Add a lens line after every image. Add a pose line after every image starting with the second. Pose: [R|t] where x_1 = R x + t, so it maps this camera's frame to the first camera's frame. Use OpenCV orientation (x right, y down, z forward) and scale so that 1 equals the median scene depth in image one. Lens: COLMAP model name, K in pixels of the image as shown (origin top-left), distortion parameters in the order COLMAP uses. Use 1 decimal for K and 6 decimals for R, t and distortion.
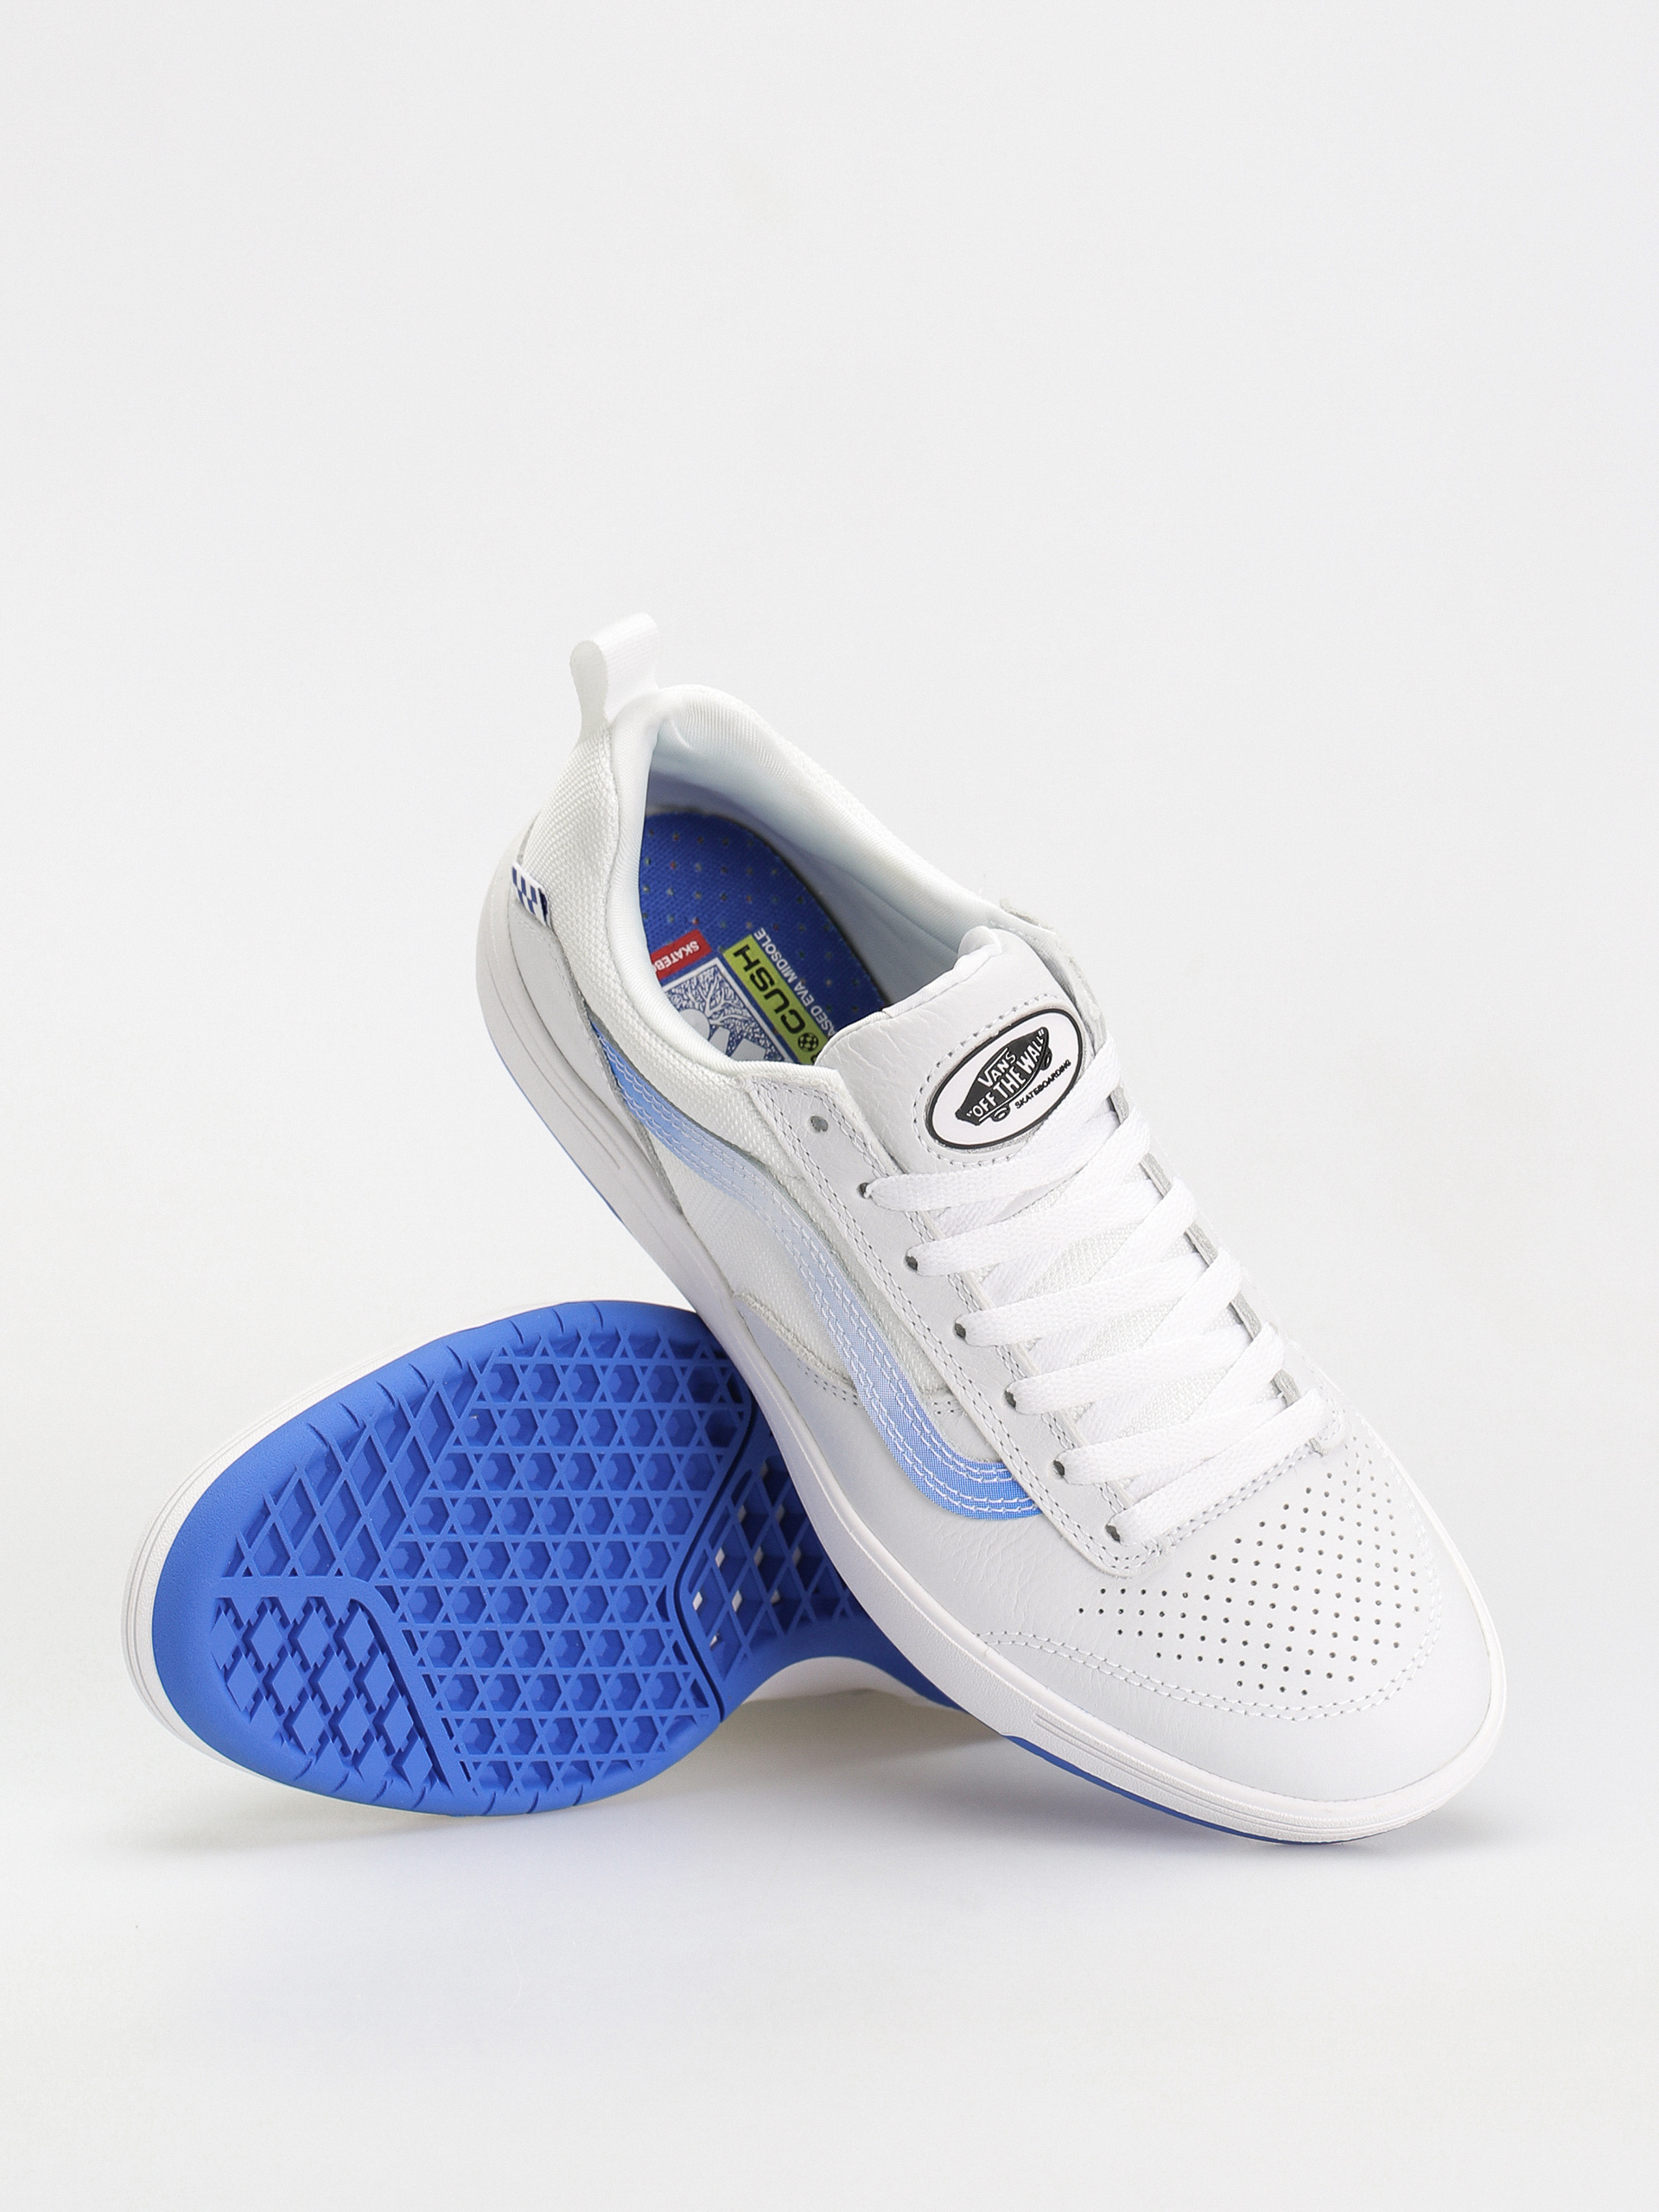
lens RADIAL K [[8029.3, 0, 829.5], [0, 8029.3, 1106.0], [0, 0, 1]] dist [-0.165745, 4.413885]
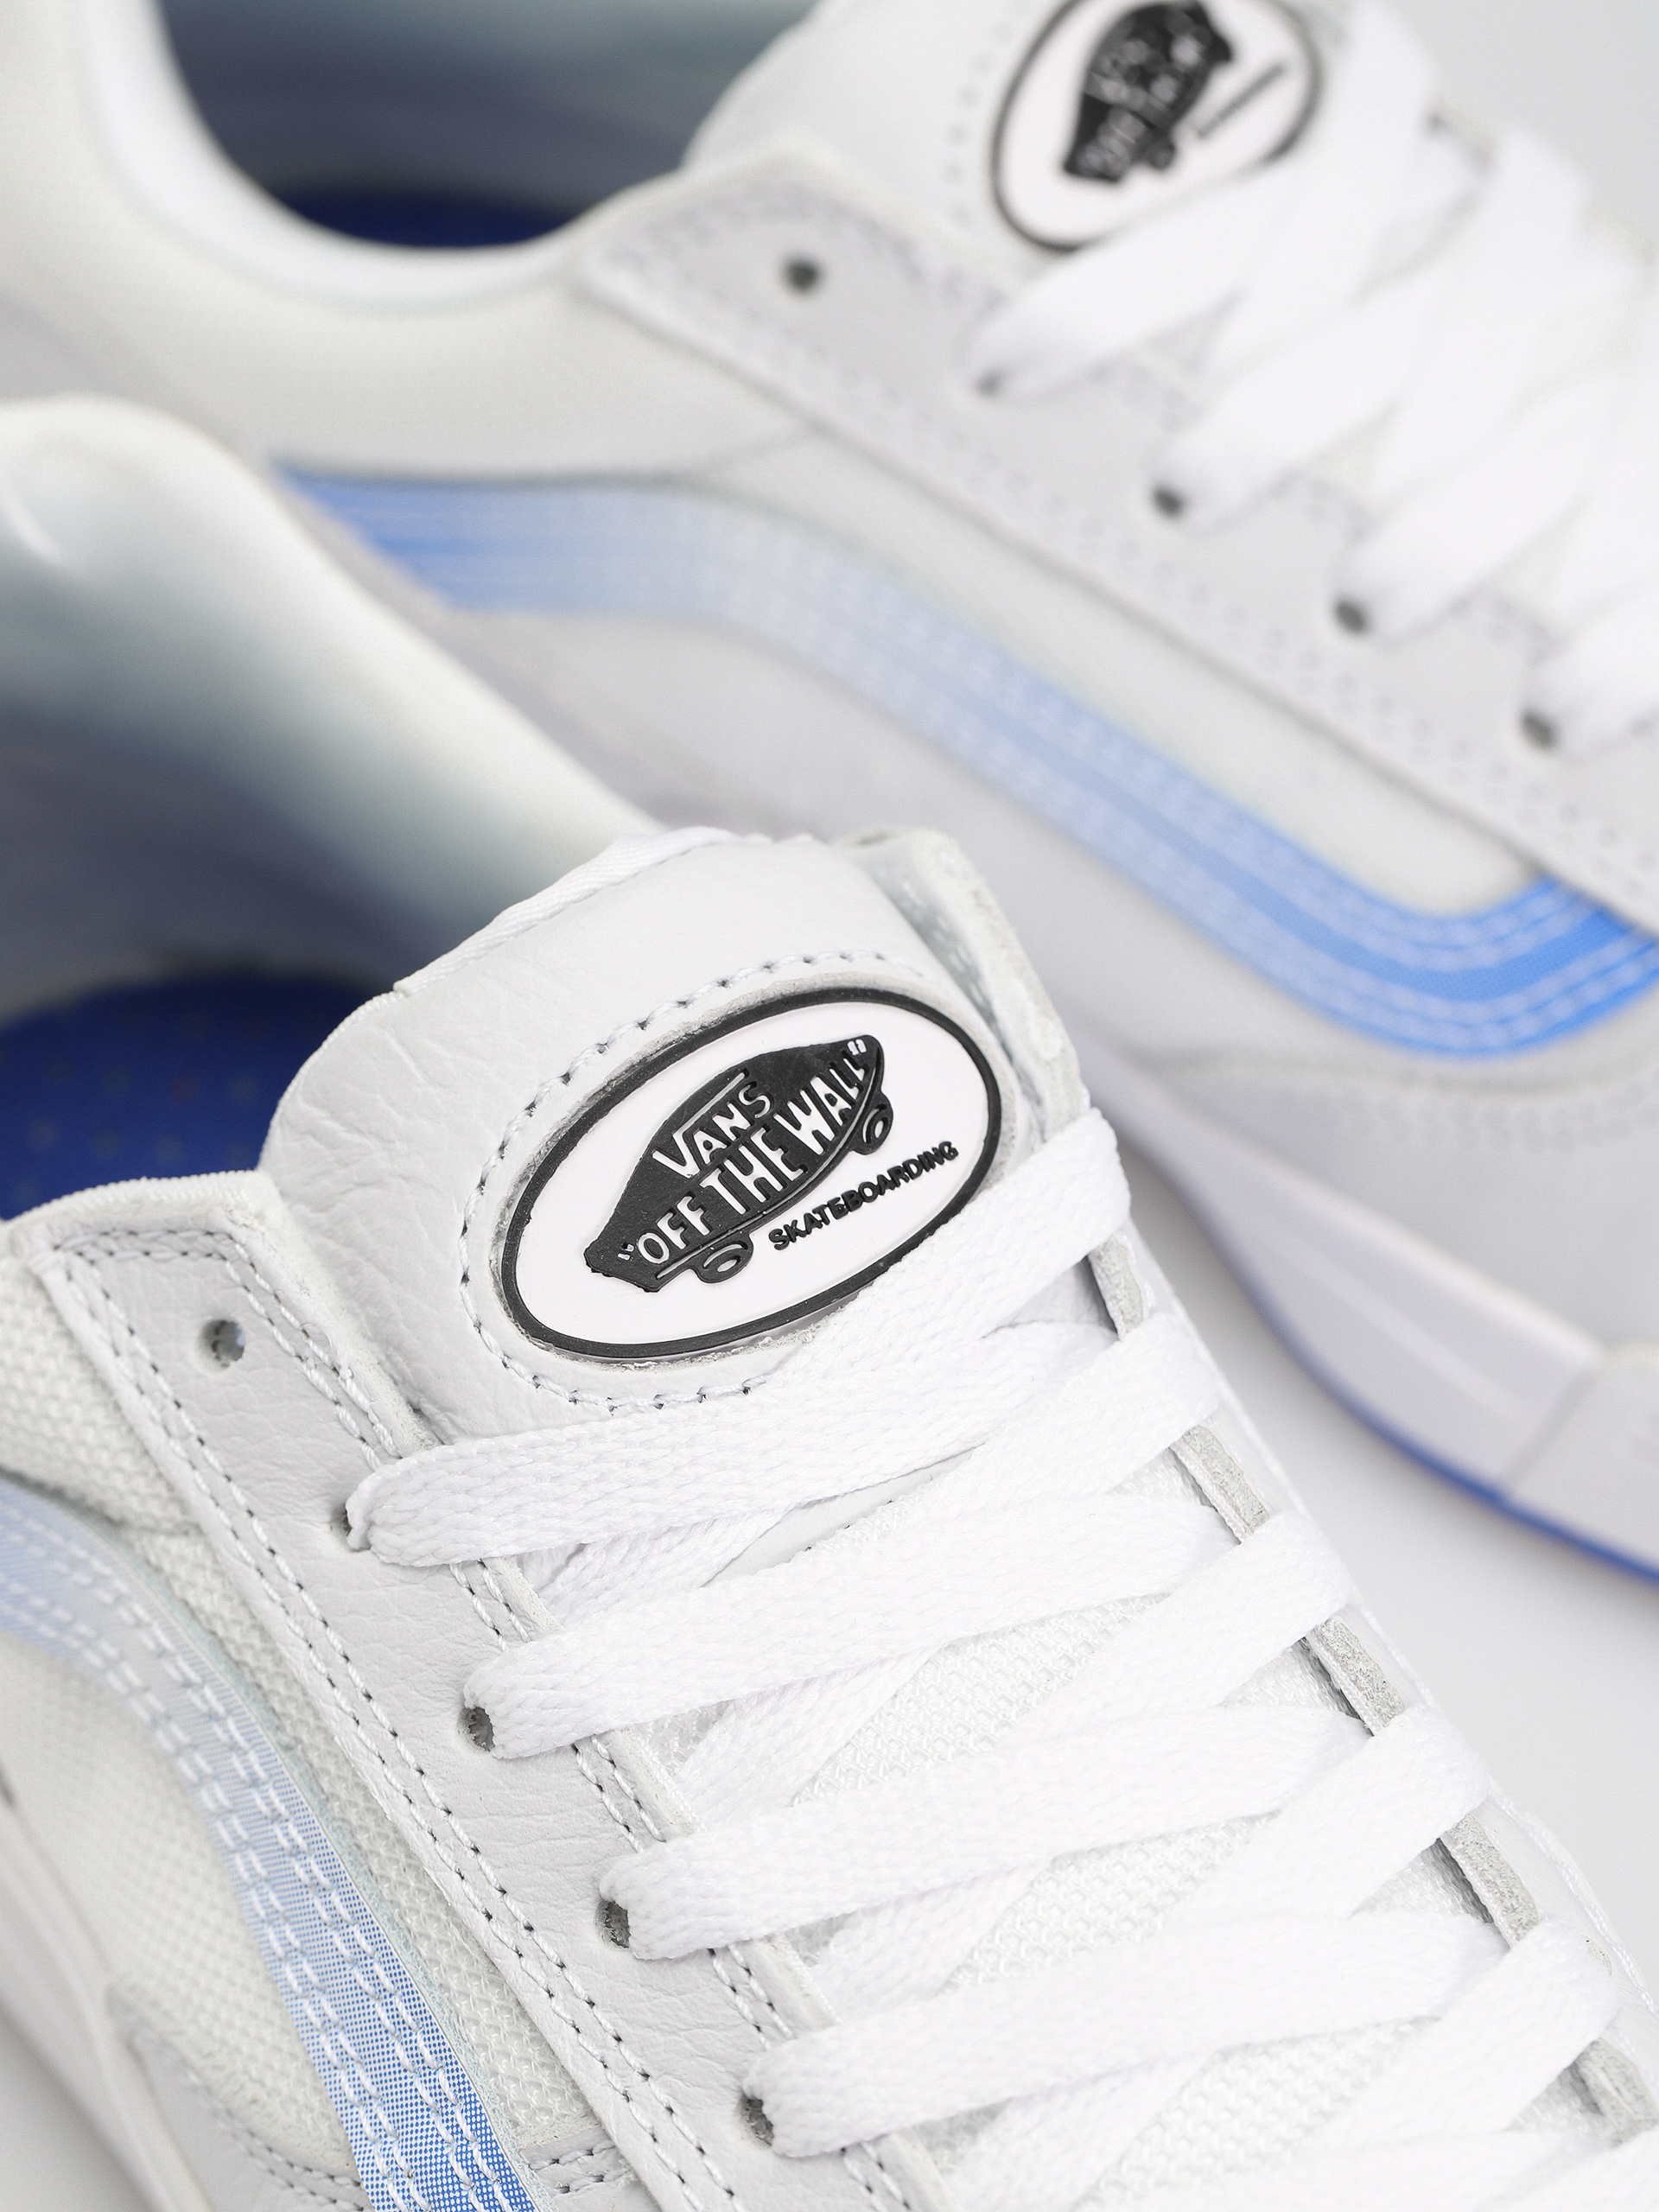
lens RADIAL K [[8029.3, 0, 829.5], [0, 8029.3, 1106.0], [0, 0, 1]] dist [-0.165745, 4.413885]
pose [[0.984241, -0.044327, -0.171189, 0.083534], [-0.015791, 0.942175, -0.334749, 0.107445], [0.176128, 0.332177, 0.926627, 0.685210]]
